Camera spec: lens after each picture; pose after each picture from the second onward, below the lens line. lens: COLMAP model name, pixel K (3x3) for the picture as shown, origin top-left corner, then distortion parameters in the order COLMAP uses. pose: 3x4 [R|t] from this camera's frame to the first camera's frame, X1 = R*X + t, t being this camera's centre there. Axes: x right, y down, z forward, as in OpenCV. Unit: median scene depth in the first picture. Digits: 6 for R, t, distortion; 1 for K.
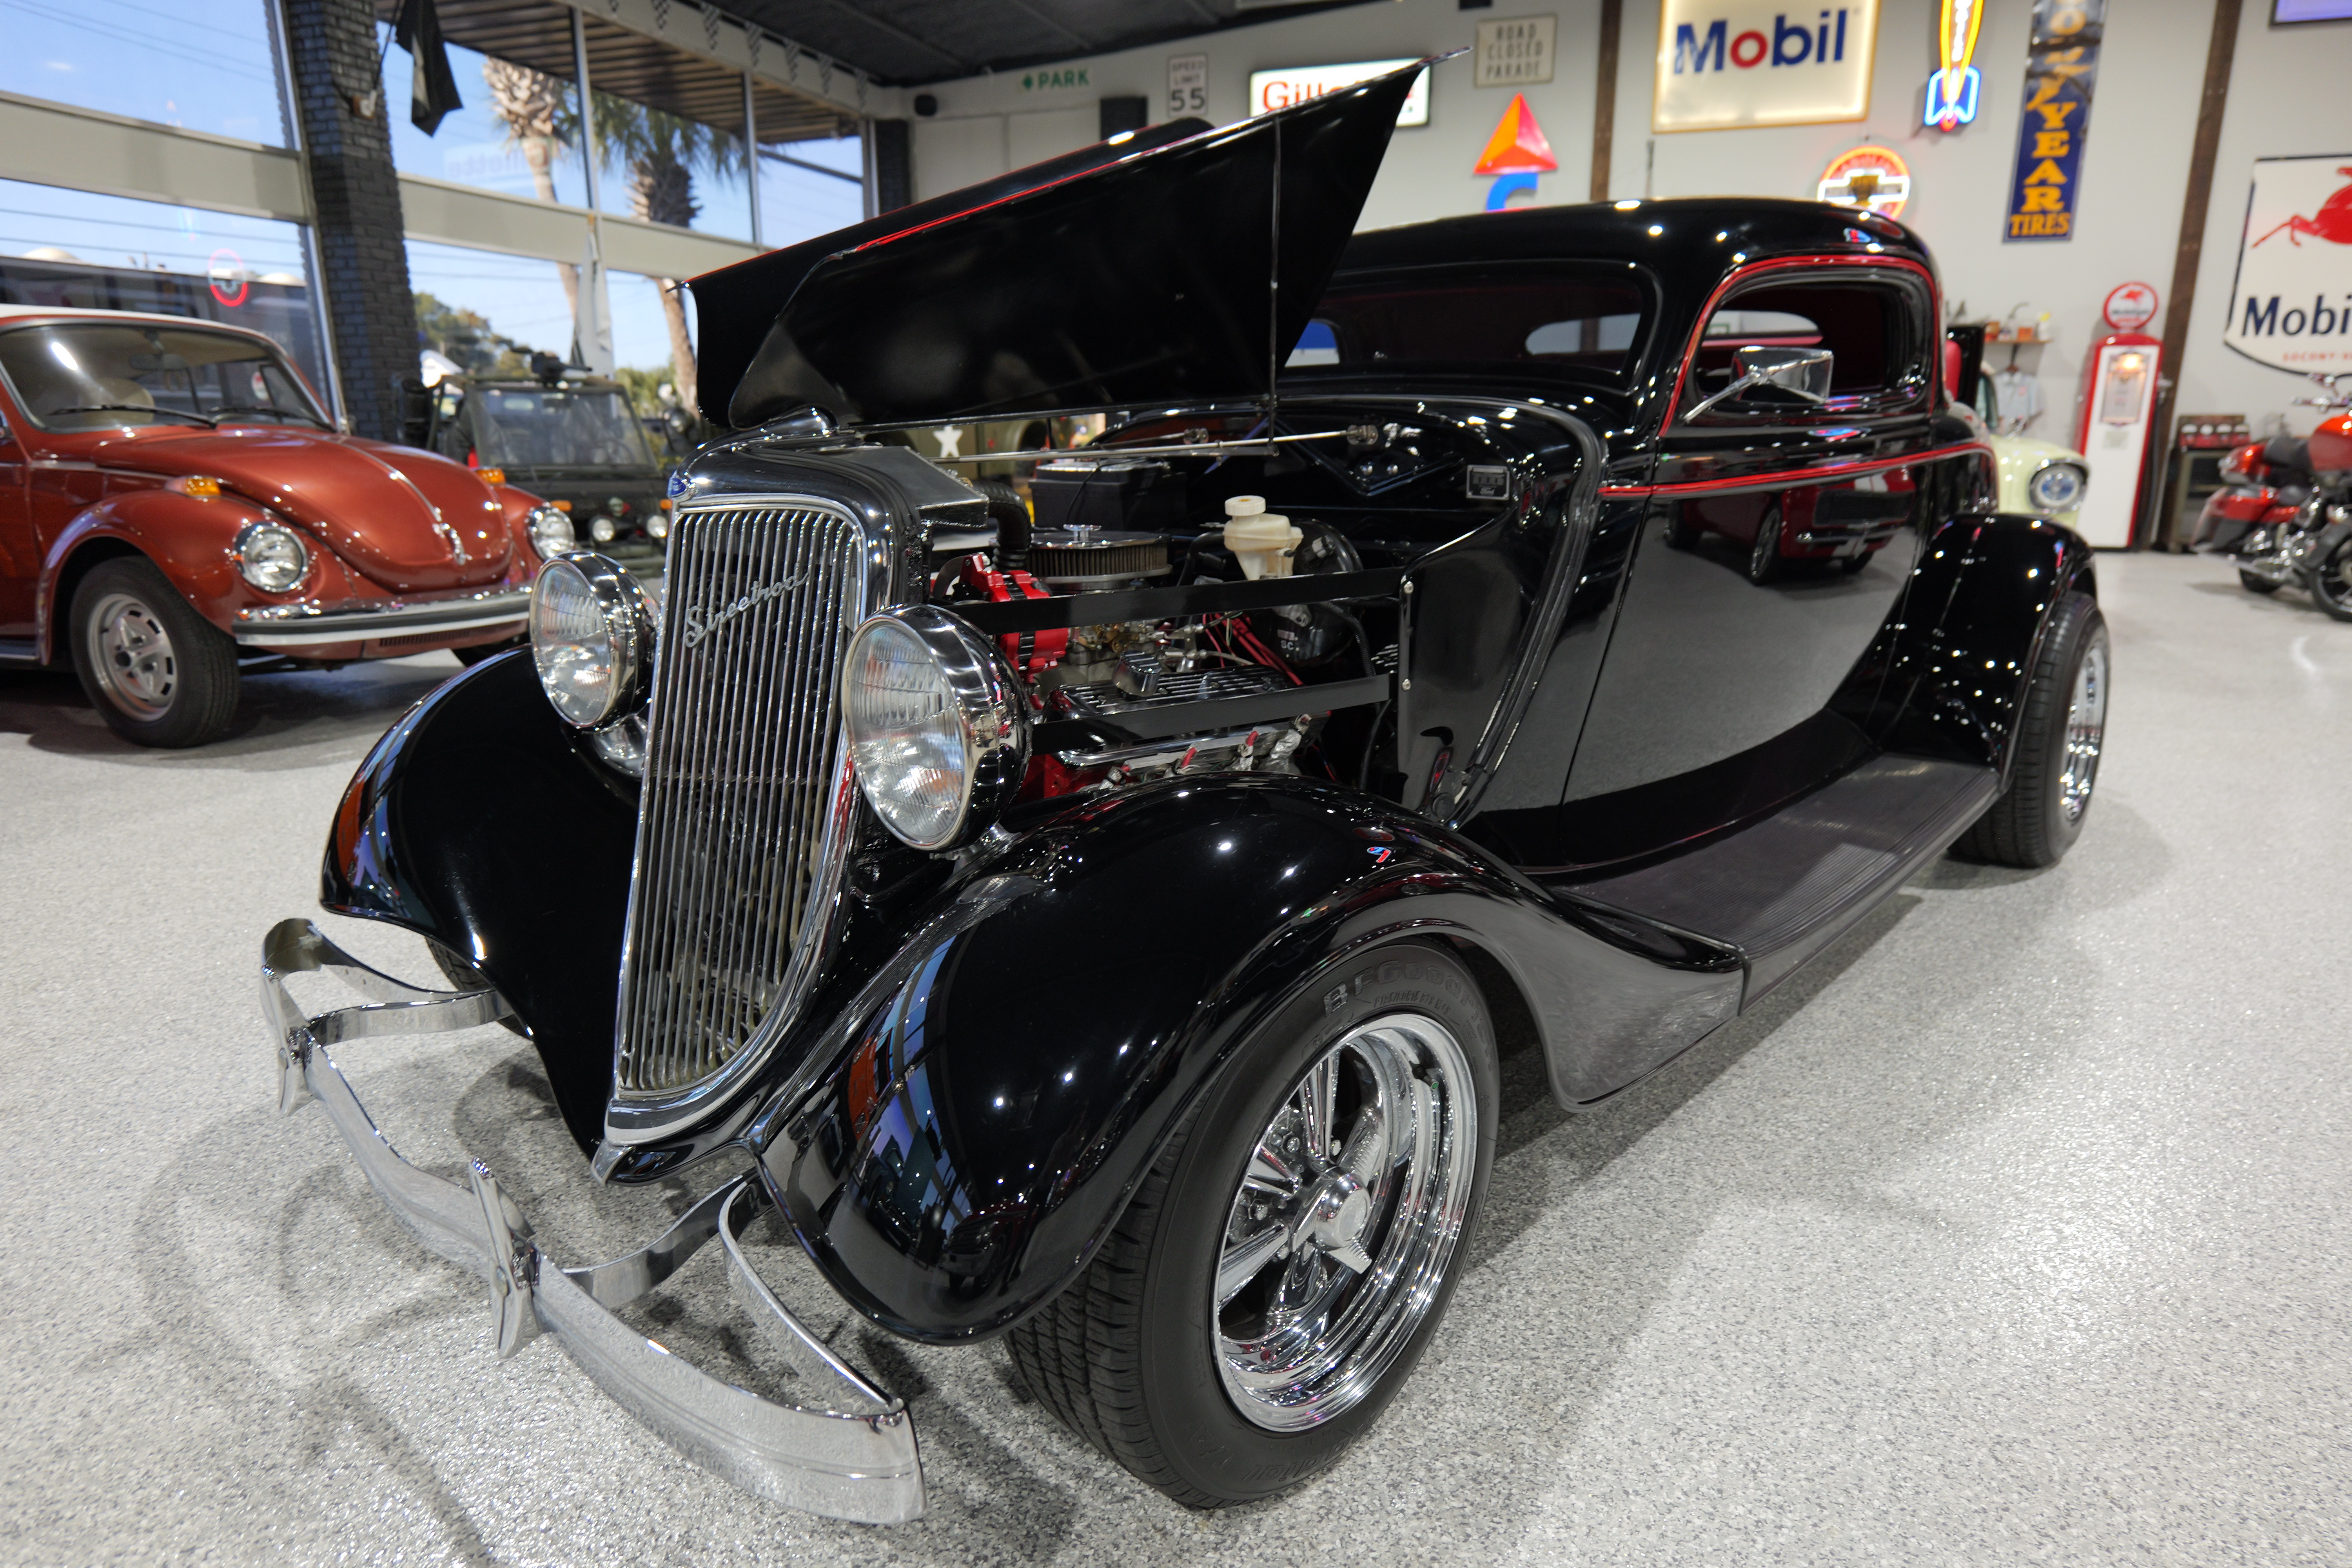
lens RADIAL K [[1391.1, 0, 1186.8], [0, 1391.1, 782.0], [0, 0, 1]] dist [-0.019454, 0.010616]
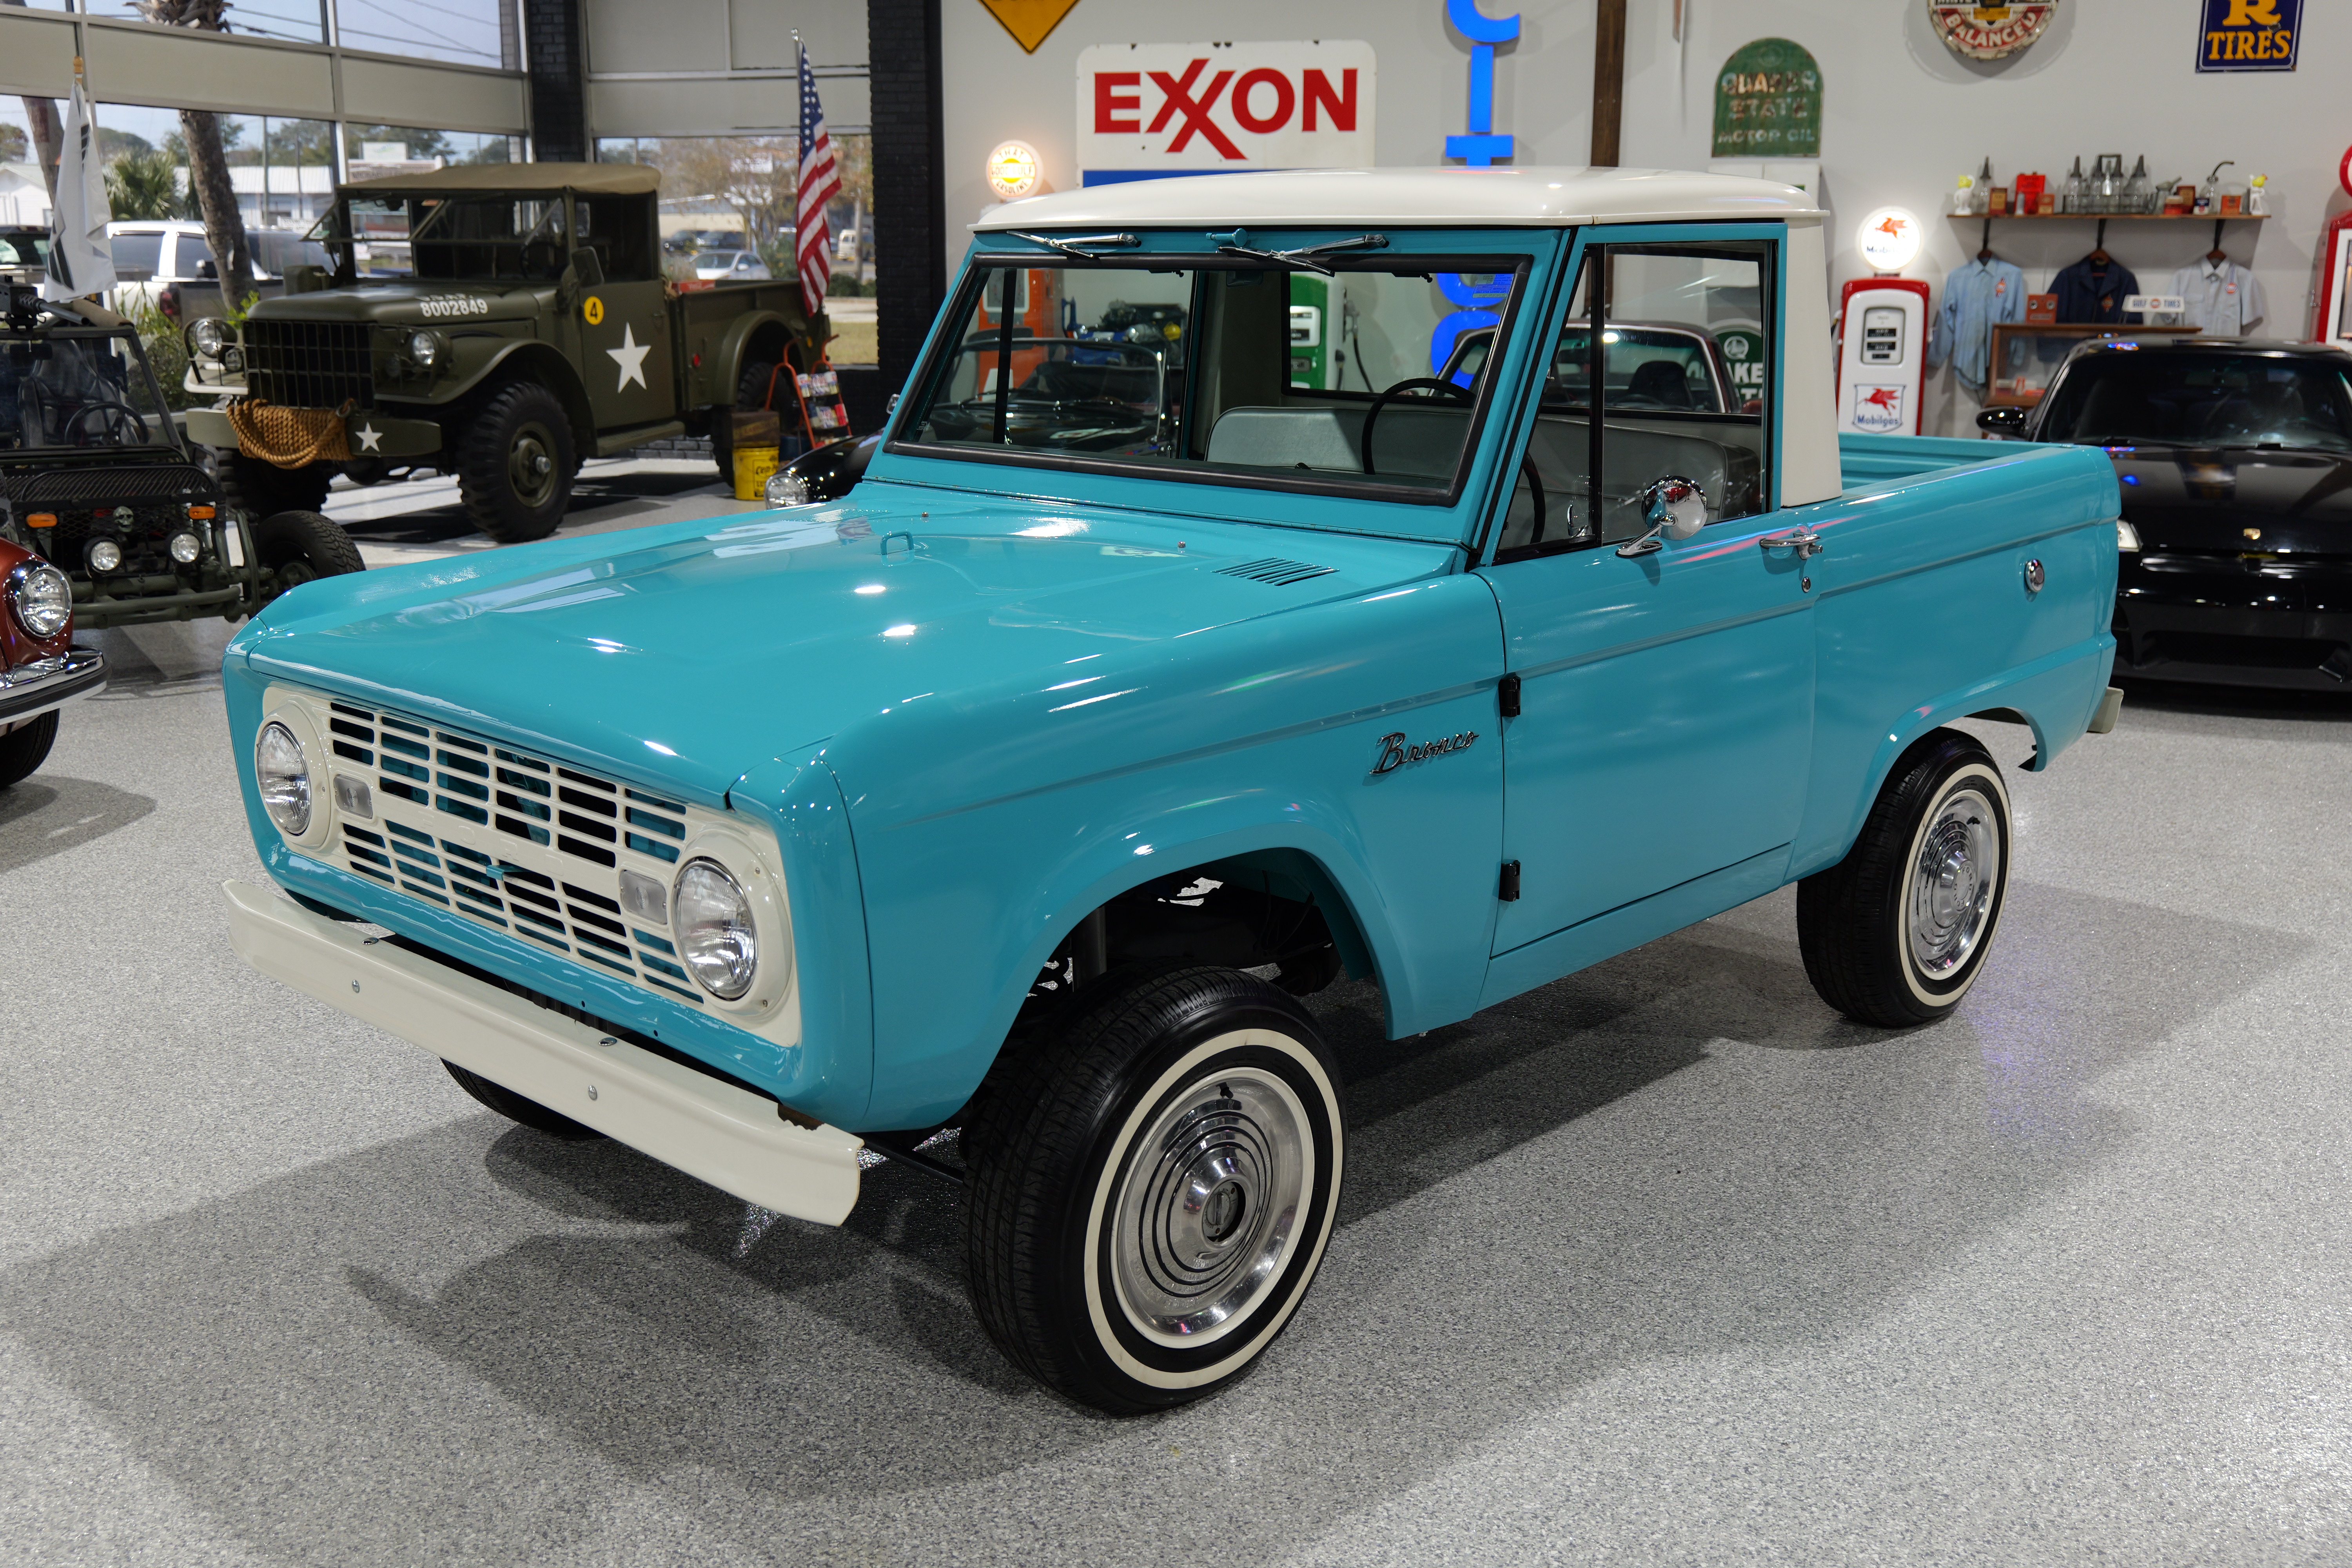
lens RADIAL K [[2330.7, 0, 1170.2], [0, 2330.7, 783.8], [0, 0, 1]] dist [0.009453, 0.000000]
pose [[0.999056, -0.004815, 0.043185, 0.037553], [0.005476, 0.999870, -0.015189, -0.027208], [-0.043106, 0.015411, 0.998952, -0.116232]]
